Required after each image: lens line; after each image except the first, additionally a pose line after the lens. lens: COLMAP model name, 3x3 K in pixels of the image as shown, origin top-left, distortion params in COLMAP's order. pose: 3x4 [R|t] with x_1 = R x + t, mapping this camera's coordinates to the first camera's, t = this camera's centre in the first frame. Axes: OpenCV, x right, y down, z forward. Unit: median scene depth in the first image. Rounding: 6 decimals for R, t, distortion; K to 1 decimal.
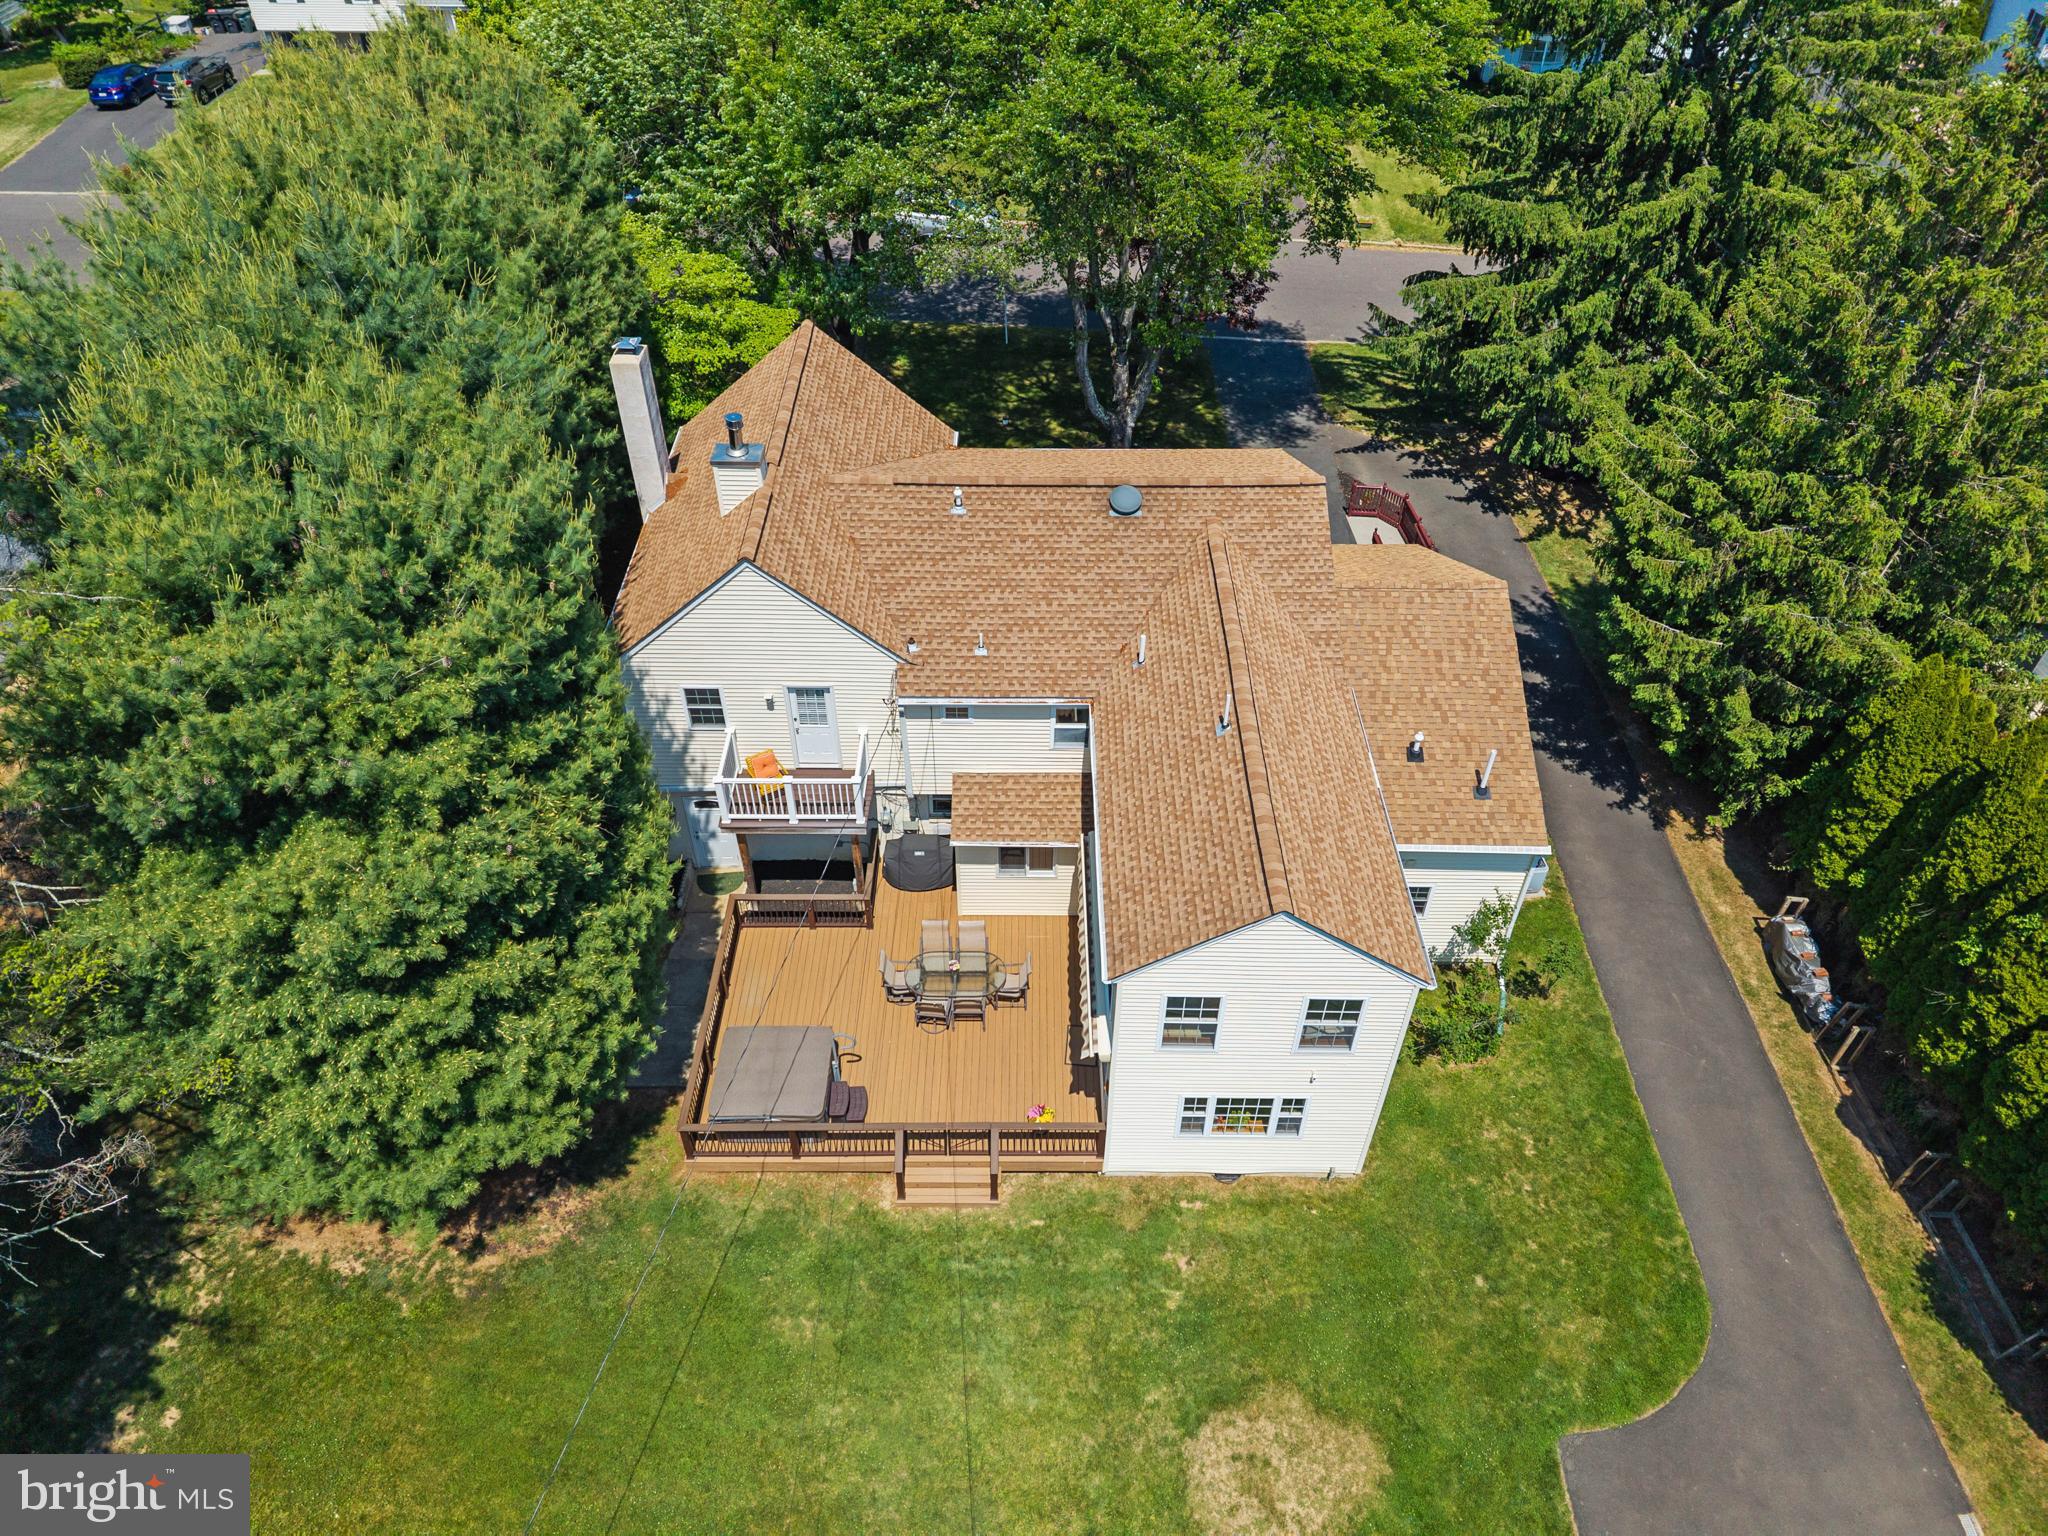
lens RADIAL K [[1375.1, 0, 1032.8], [0, 1375.1, 778.3], [0, 0, 1]] dist [0.048158, -0.036443]
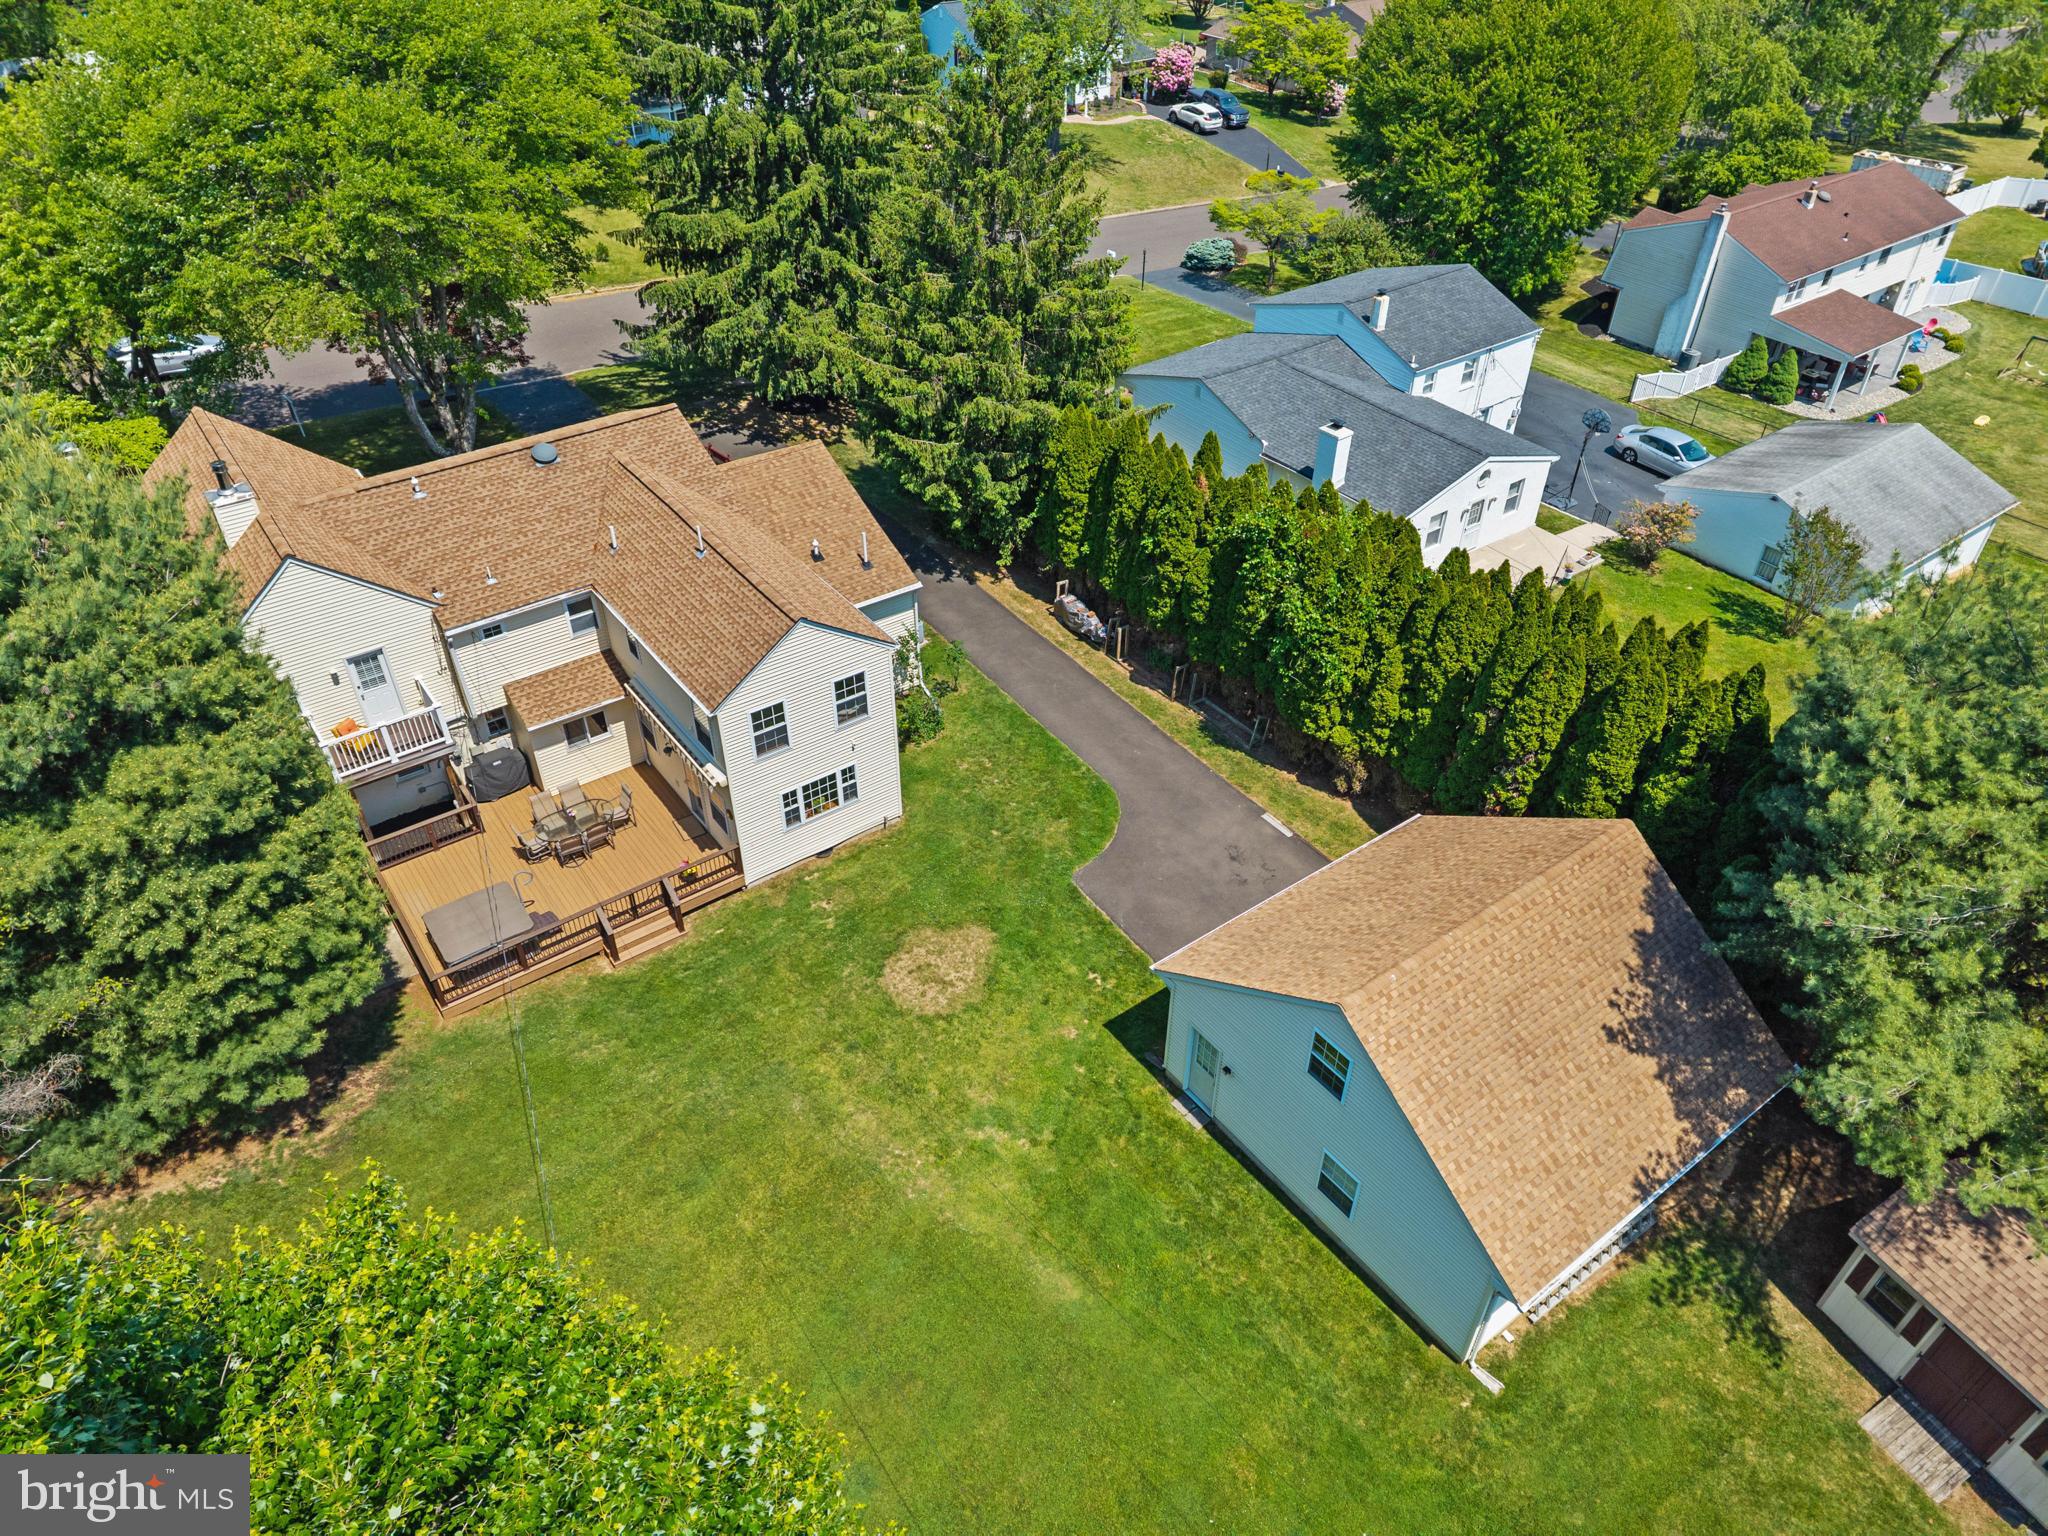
lens RADIAL K [[1375.1, 0, 1033.4], [0, 1375.1, 785.5], [0, 0, 1]] dist [0.048158, -0.036443]
pose [[0.807217, -0.372917, 0.457529, -0.289470], [0.399800, 0.915686, 0.040980, 0.229924], [-0.434235, 0.149841, 0.888250, -0.353437]]
